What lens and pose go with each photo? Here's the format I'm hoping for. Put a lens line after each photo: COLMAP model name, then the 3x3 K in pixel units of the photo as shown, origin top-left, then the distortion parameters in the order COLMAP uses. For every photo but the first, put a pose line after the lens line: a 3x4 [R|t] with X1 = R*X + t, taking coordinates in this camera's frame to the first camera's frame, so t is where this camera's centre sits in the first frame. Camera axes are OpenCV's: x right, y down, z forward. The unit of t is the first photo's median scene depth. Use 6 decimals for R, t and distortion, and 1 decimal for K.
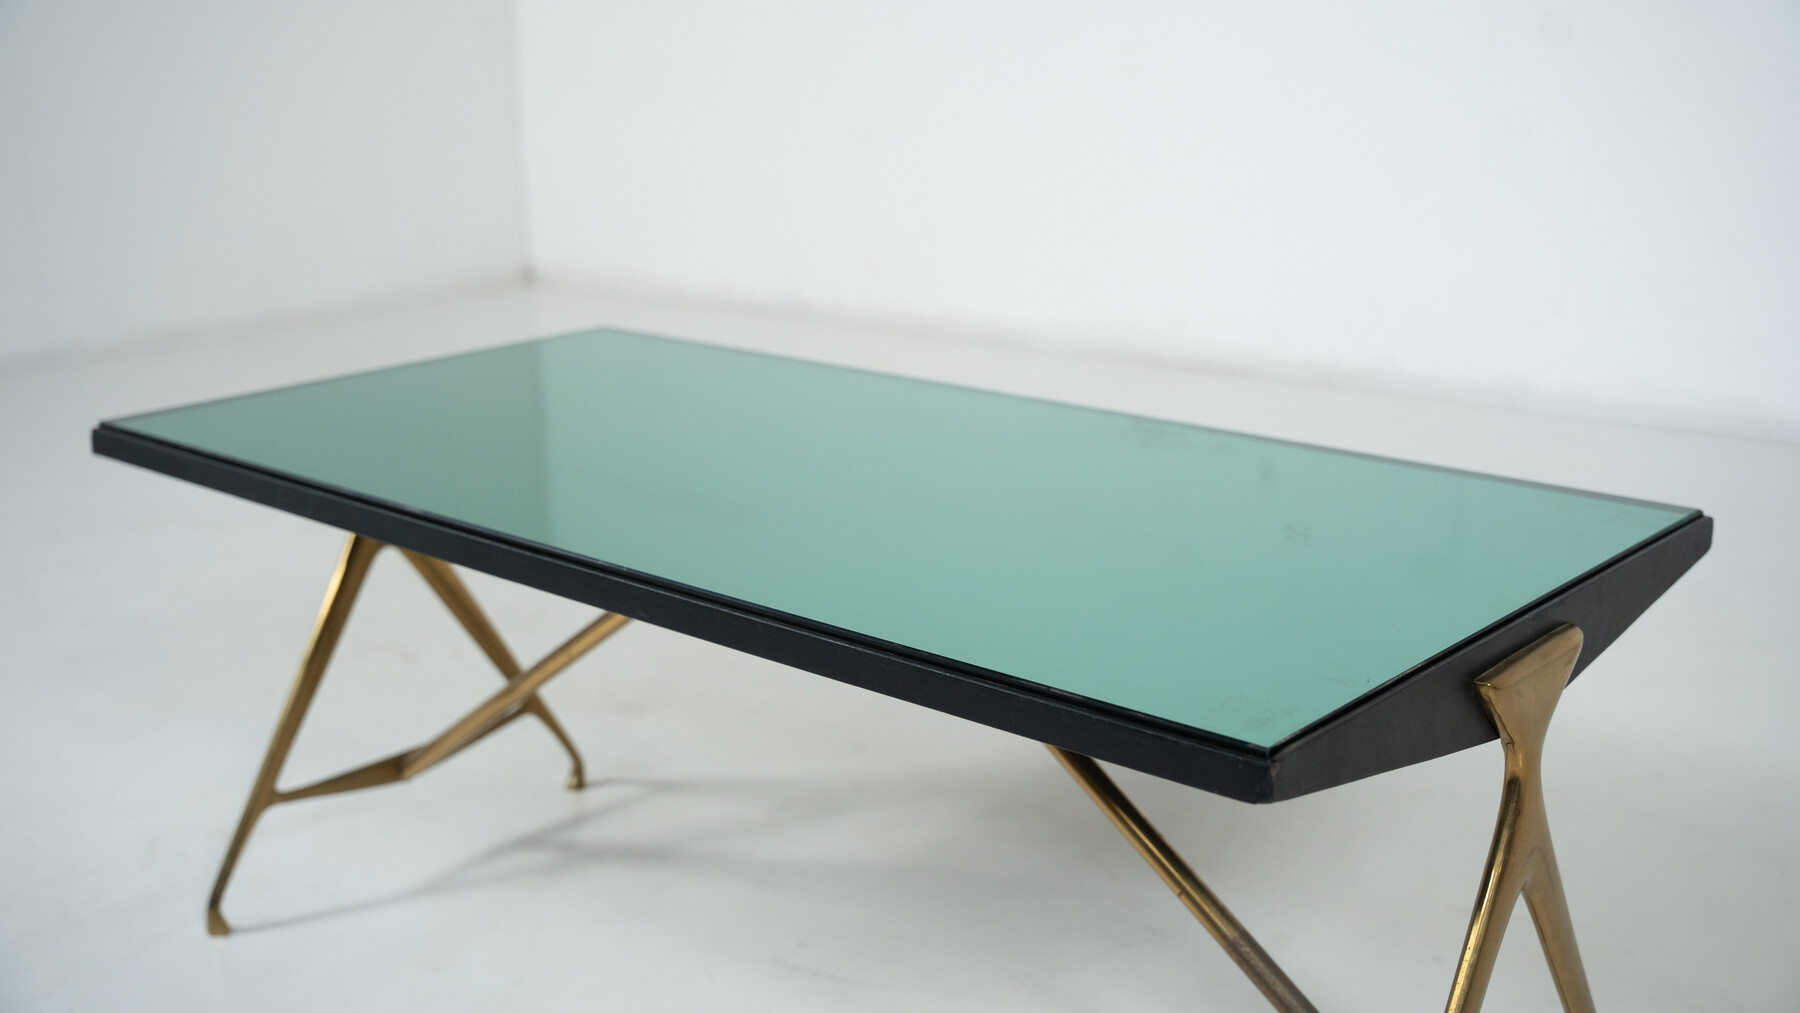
lens RADIAL K [[1944.2, 0, 887.6], [0, 1944.2, 512.9], [0, 0, 1]] dist [0.008815, 0.000000]
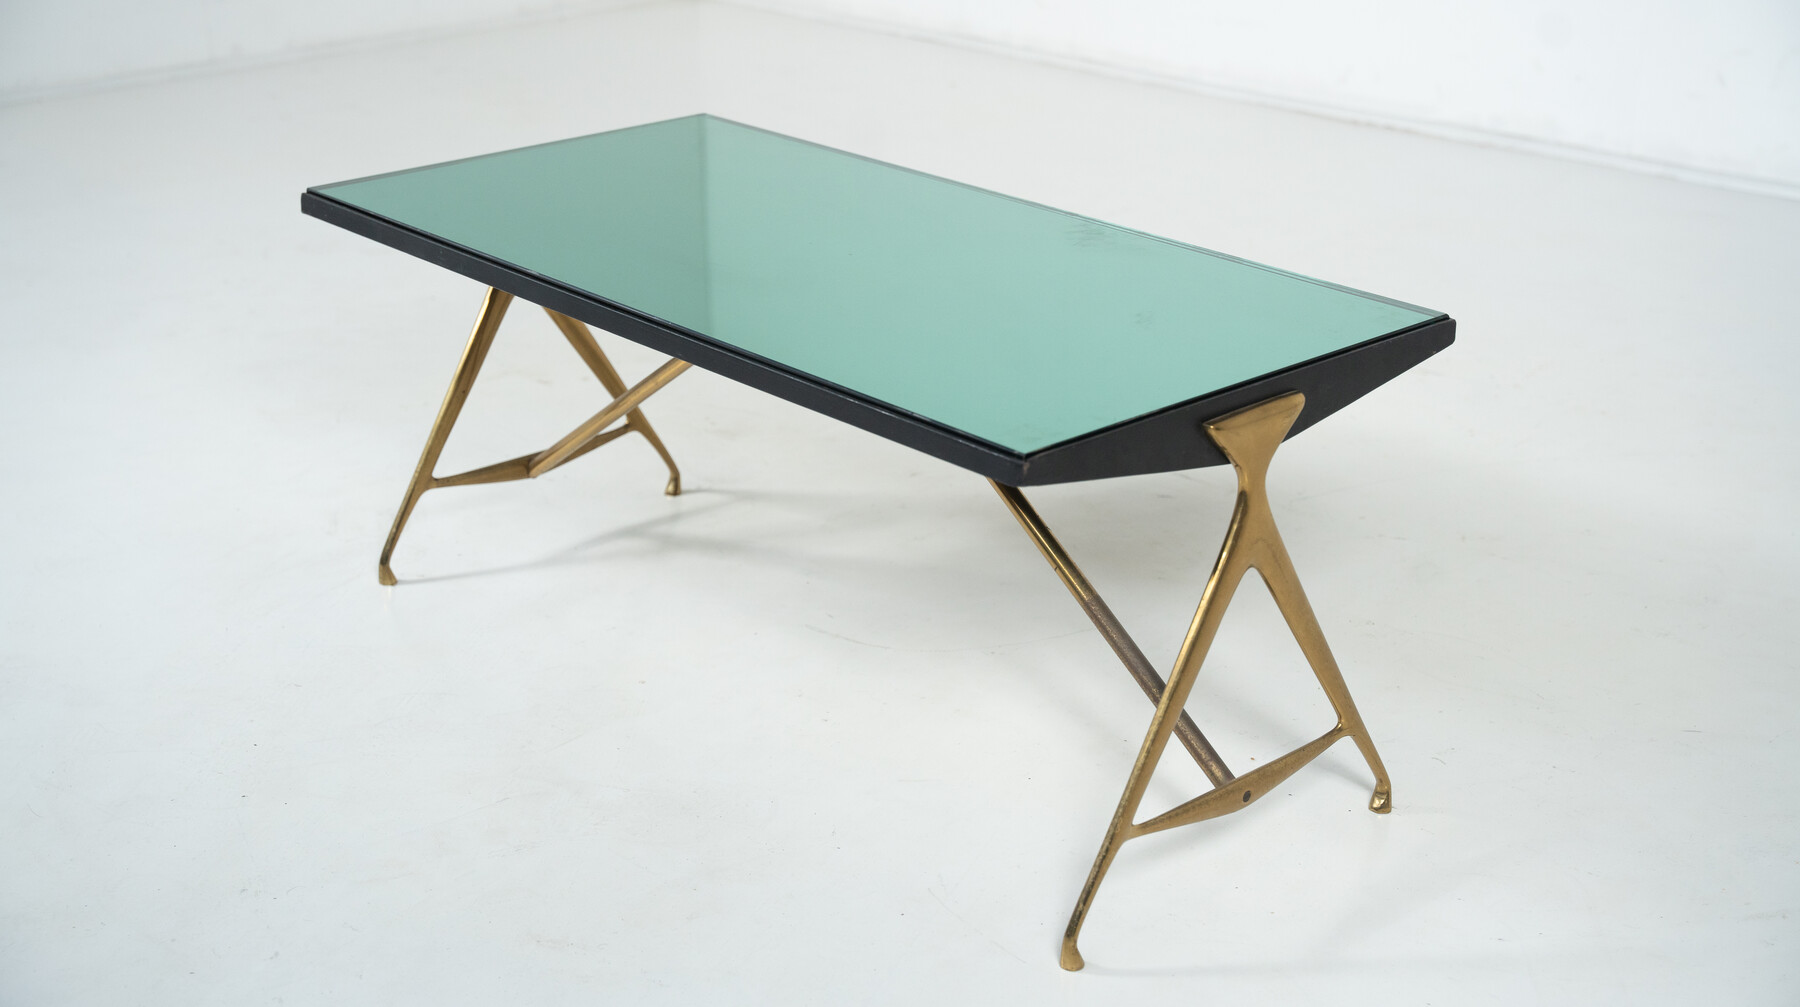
lens RADIAL K [[2502.4, 0, 958.0], [0, 2502.4, 502.6], [0, 0, 1]] dist [0.031597, 0.000000]
pose [[0.994692, 0.051110, -0.089309, 0.183835], [-0.040960, 0.992863, 0.112002, -0.041204], [0.094397, -0.107749, 0.989687, -0.620461]]
